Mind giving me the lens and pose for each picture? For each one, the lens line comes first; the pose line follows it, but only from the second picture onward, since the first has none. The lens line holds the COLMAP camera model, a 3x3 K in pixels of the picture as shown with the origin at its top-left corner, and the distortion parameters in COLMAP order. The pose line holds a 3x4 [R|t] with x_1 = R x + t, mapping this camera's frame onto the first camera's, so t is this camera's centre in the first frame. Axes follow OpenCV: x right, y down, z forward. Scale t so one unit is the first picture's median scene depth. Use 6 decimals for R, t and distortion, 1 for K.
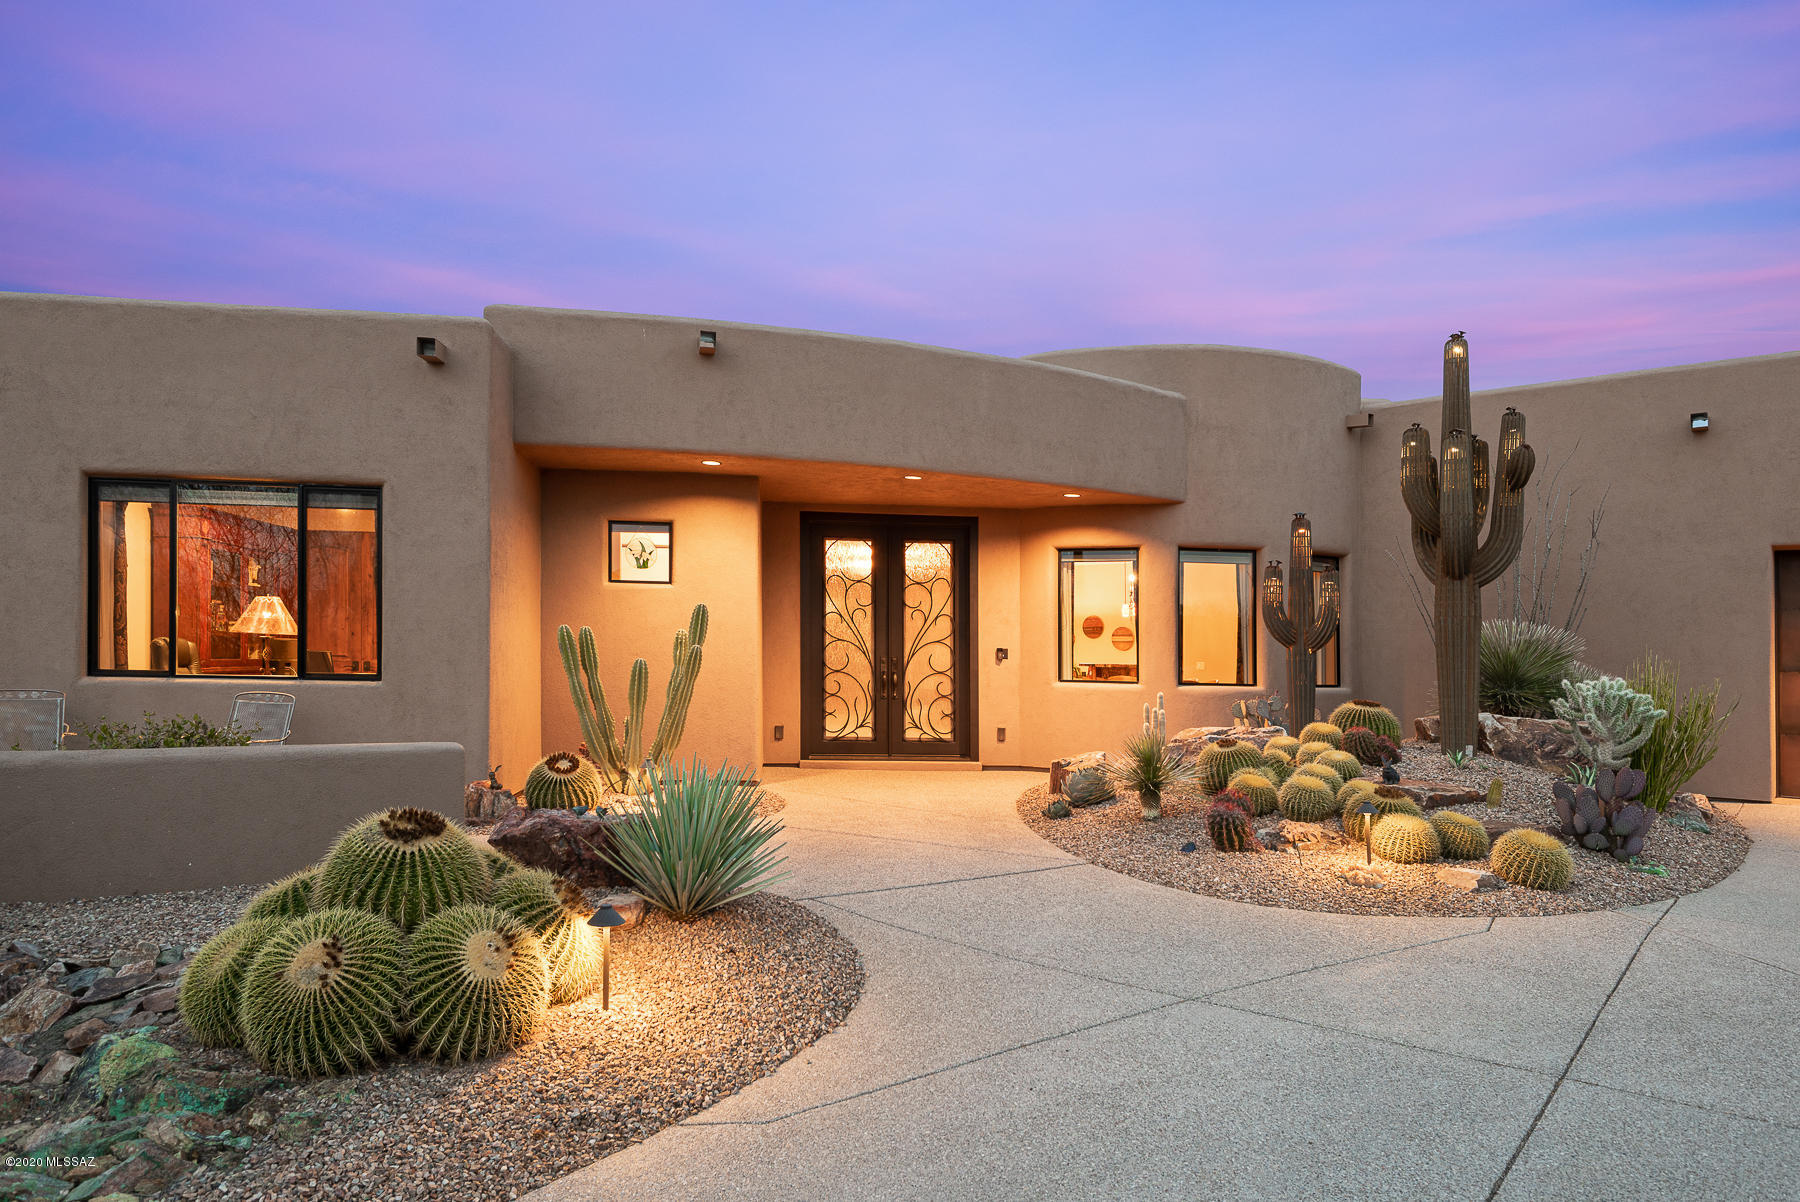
lens RADIAL K [[1151.3, 0, 901.5], [0, 1151.3, 603.8], [0, 0, 1]] dist [0.003504, 0.000906]
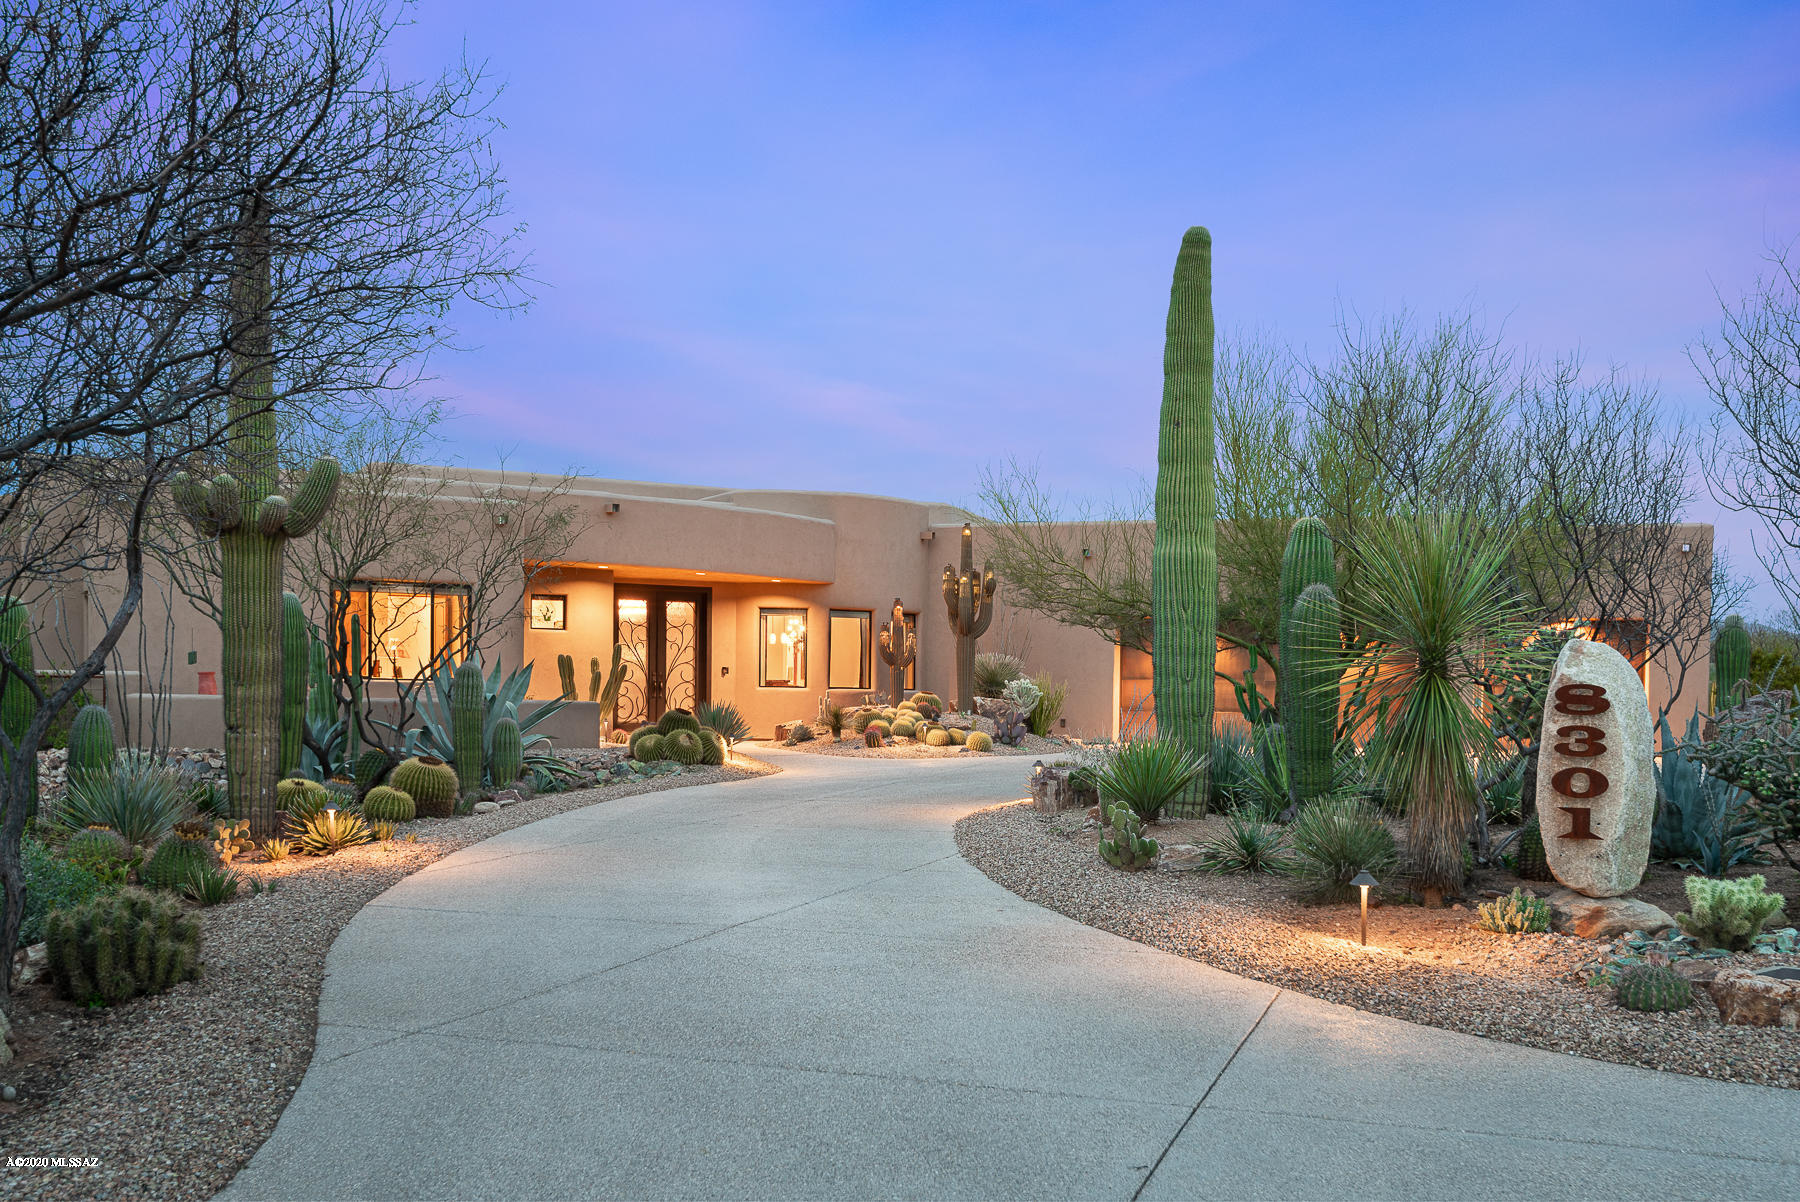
lens RADIAL K [[1818.5, 0, 899.8], [0, 1818.5, 604.3], [0, 0, 1]] dist [-0.004285, 0.000000]
pose [[0.937920, 0.013732, 0.346581, -0.681576], [-0.014284, 0.999898, -0.000963, -0.061362], [-0.346559, -0.004048, 0.938020, -1.795342]]
